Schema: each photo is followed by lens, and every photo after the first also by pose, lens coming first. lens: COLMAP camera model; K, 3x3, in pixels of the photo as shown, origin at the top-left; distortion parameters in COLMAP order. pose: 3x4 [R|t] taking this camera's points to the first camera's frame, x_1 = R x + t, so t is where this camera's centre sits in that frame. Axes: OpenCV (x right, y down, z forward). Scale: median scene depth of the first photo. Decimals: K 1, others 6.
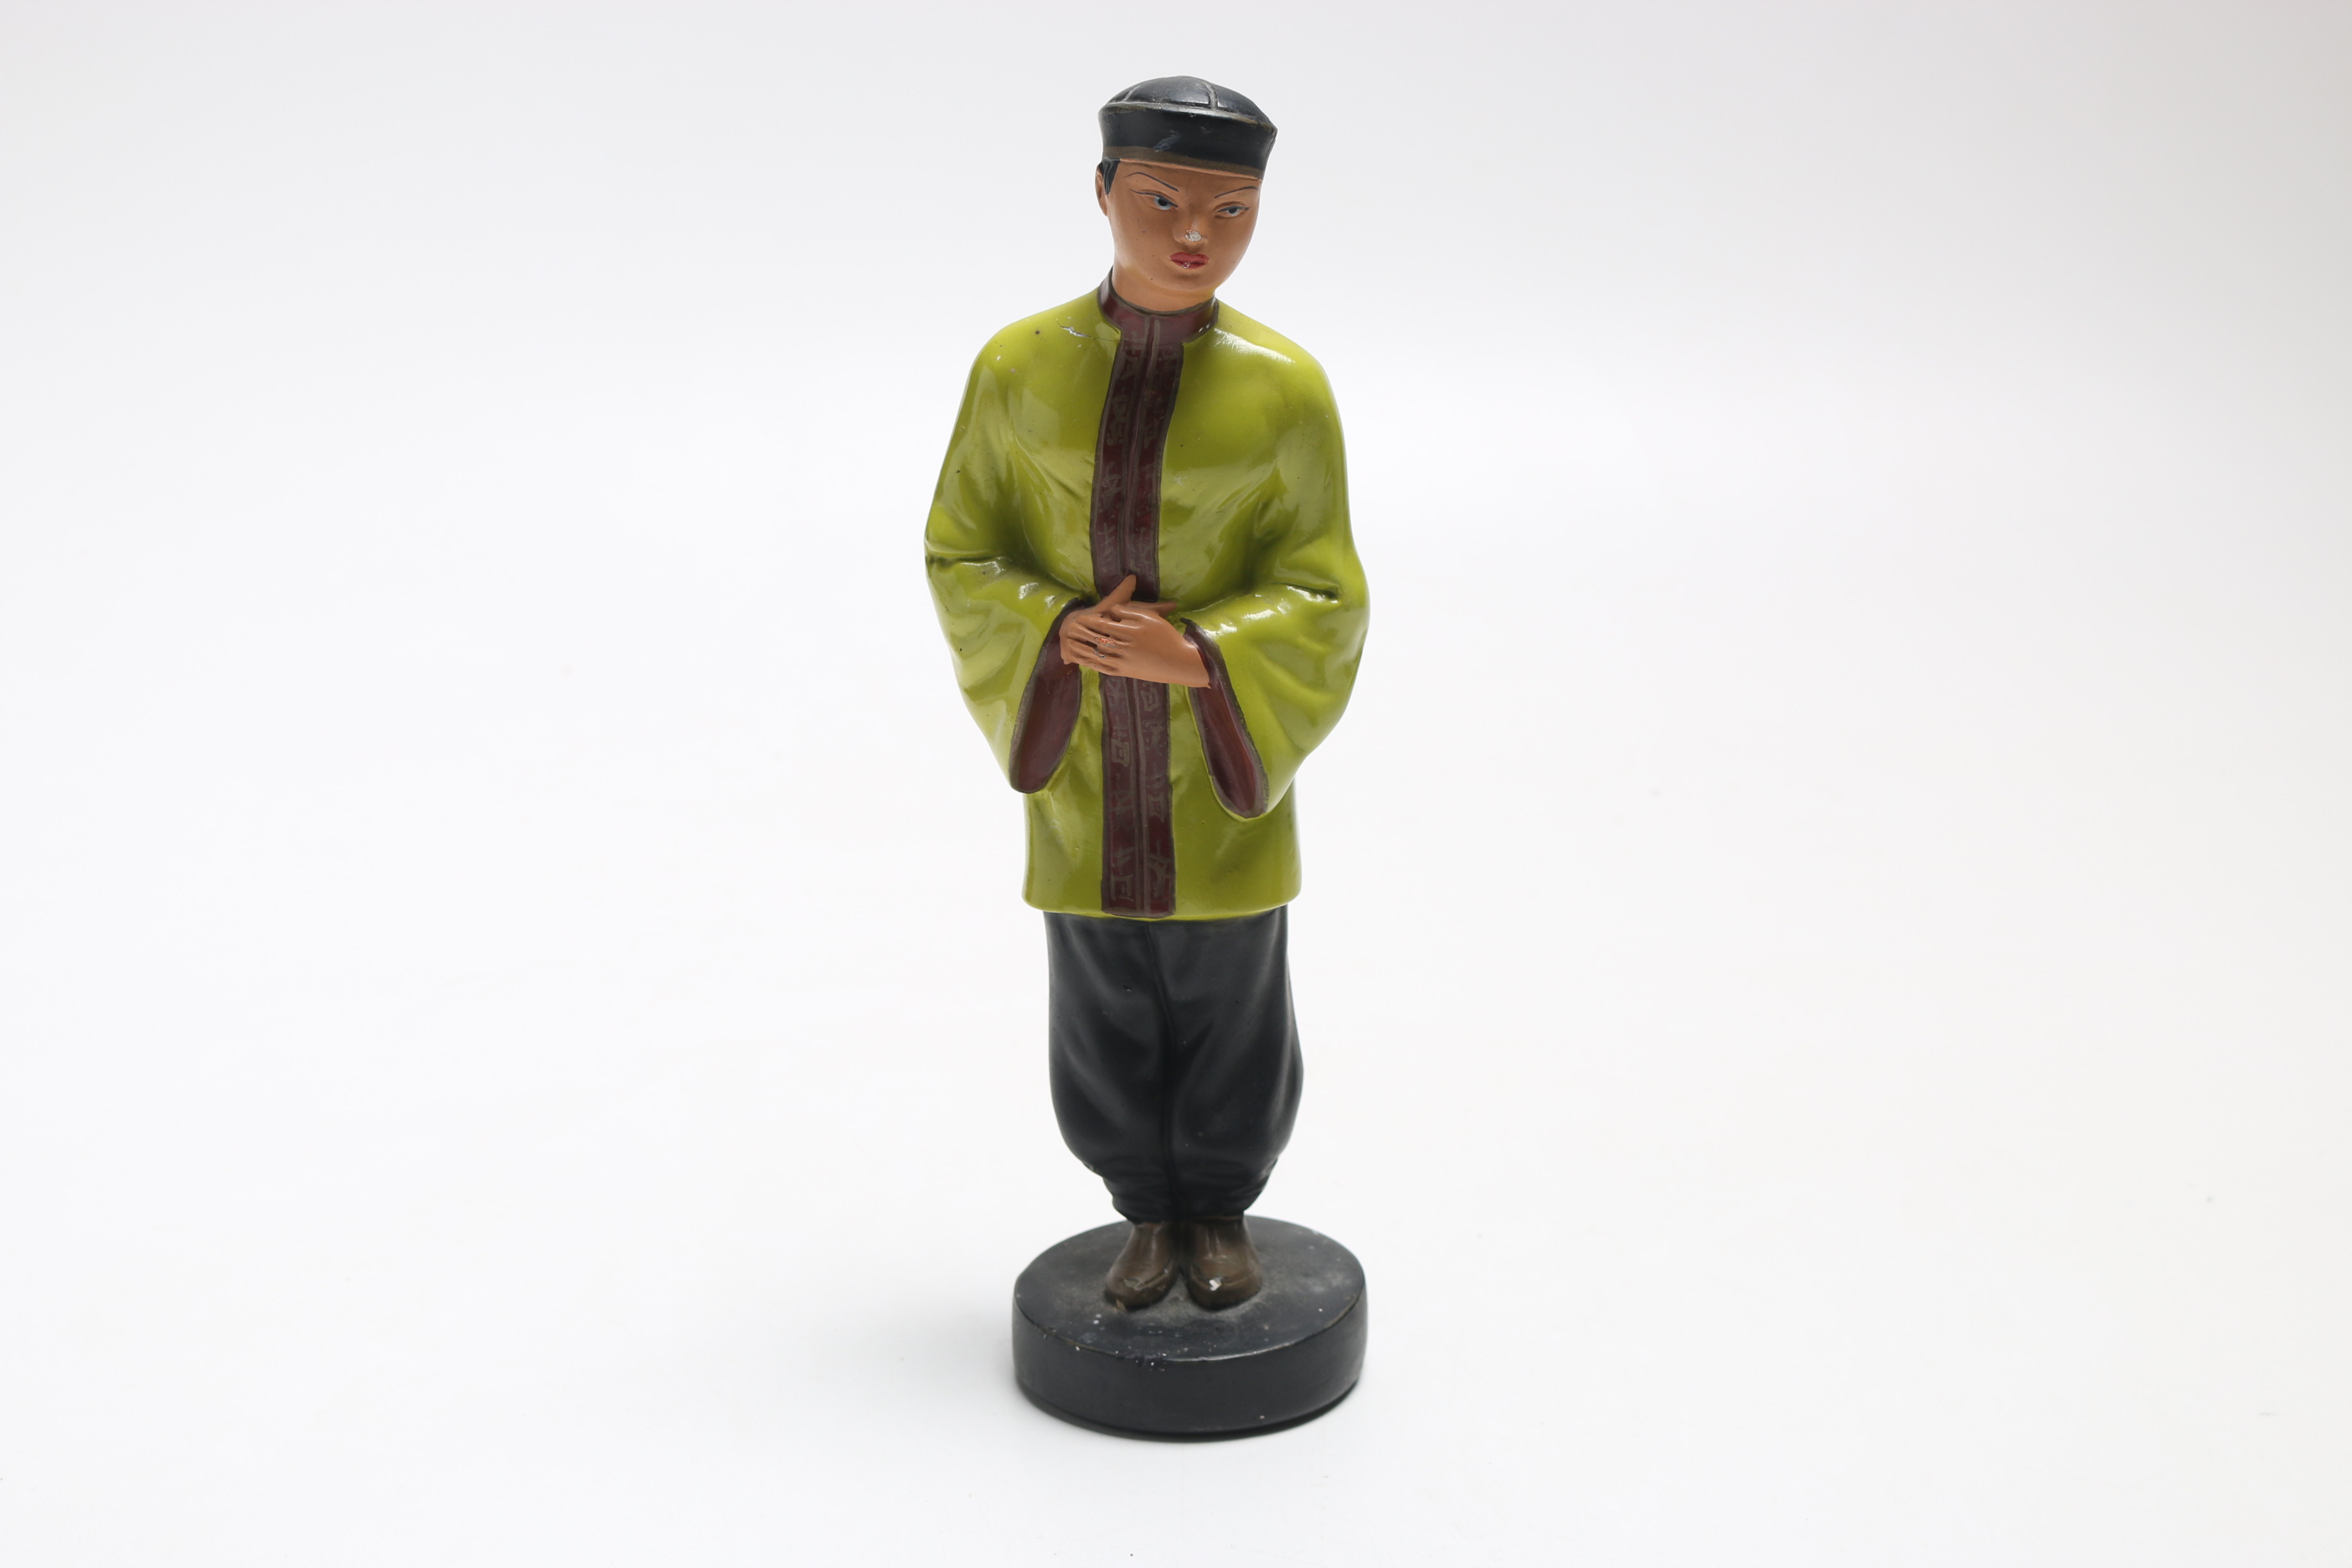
lens RADIAL K [[3846.3, 0, 1186.3], [0, 3846.3, 781.3], [0, 0, 1]] dist [-0.025515, 0.000000]
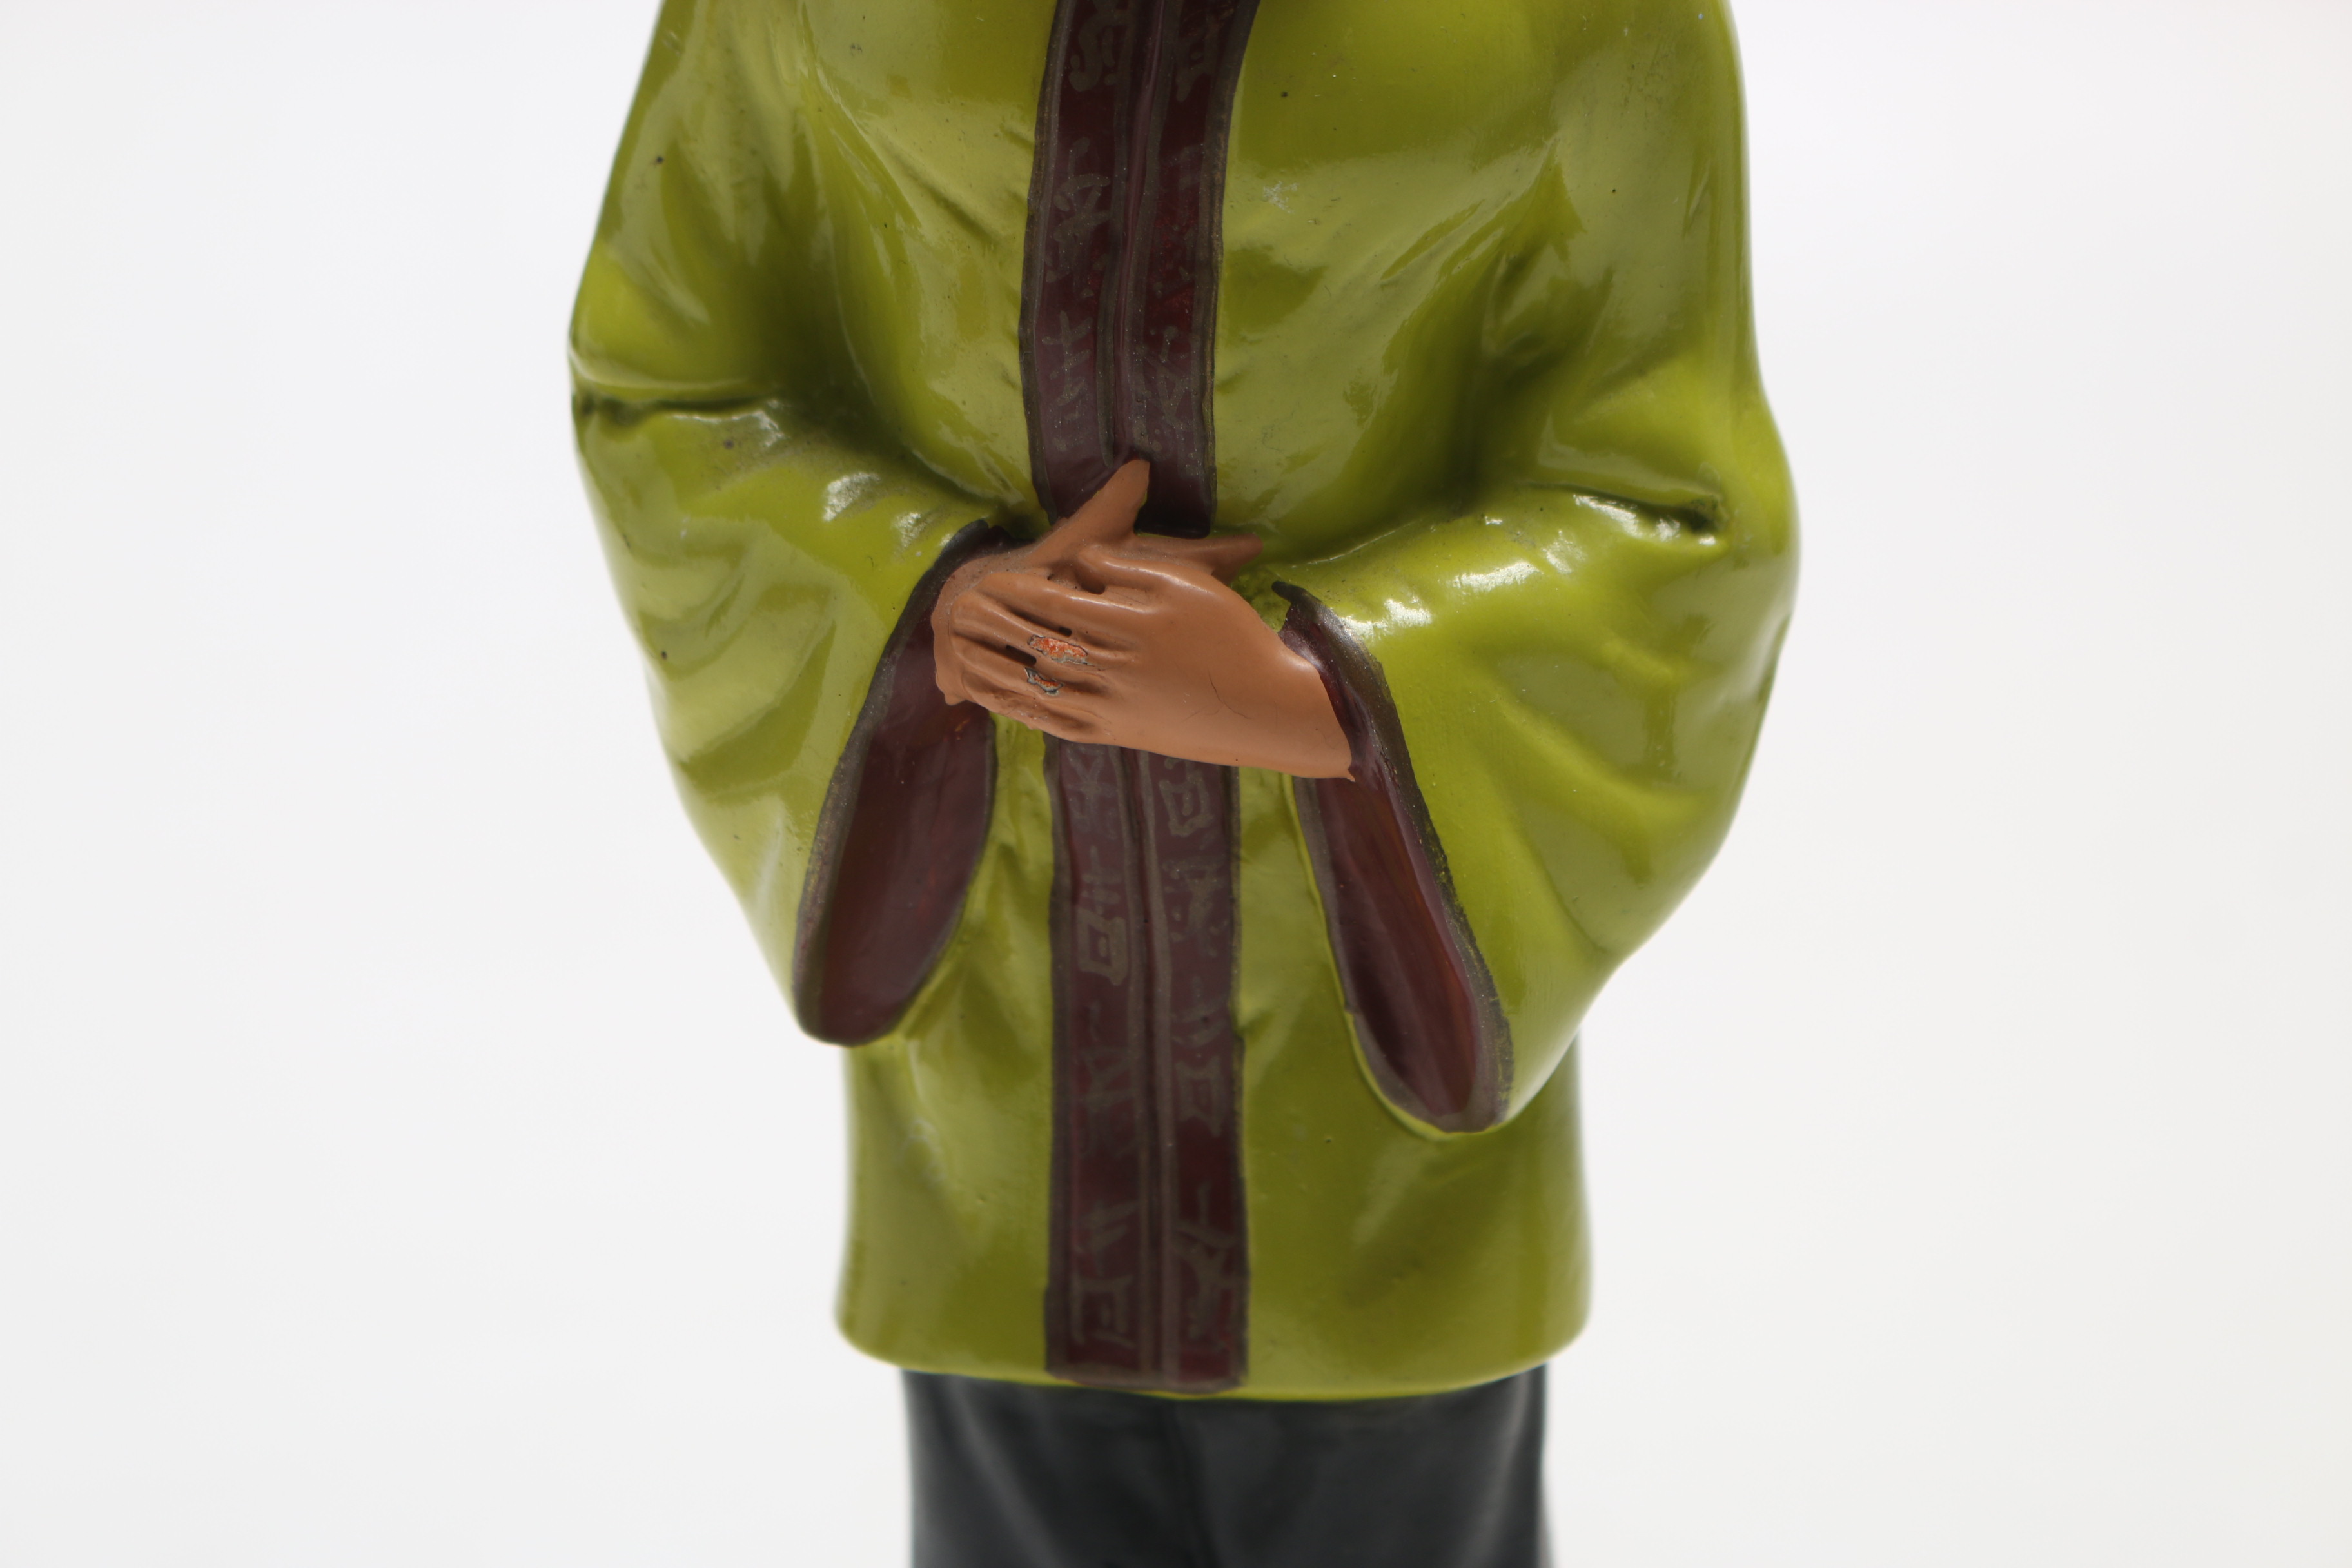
lens RADIAL K [[5561.9, 0, 1169.5], [0, 5561.9, 785.7], [0, 0, 1]] dist [0.007091, 0.000000]
pose [[0.999572, 0.016743, -0.023996, 0.001537], [-0.016047, 0.999453, 0.028908, -0.037965], [0.024467, -0.028510, 0.999294, 0.480726]]
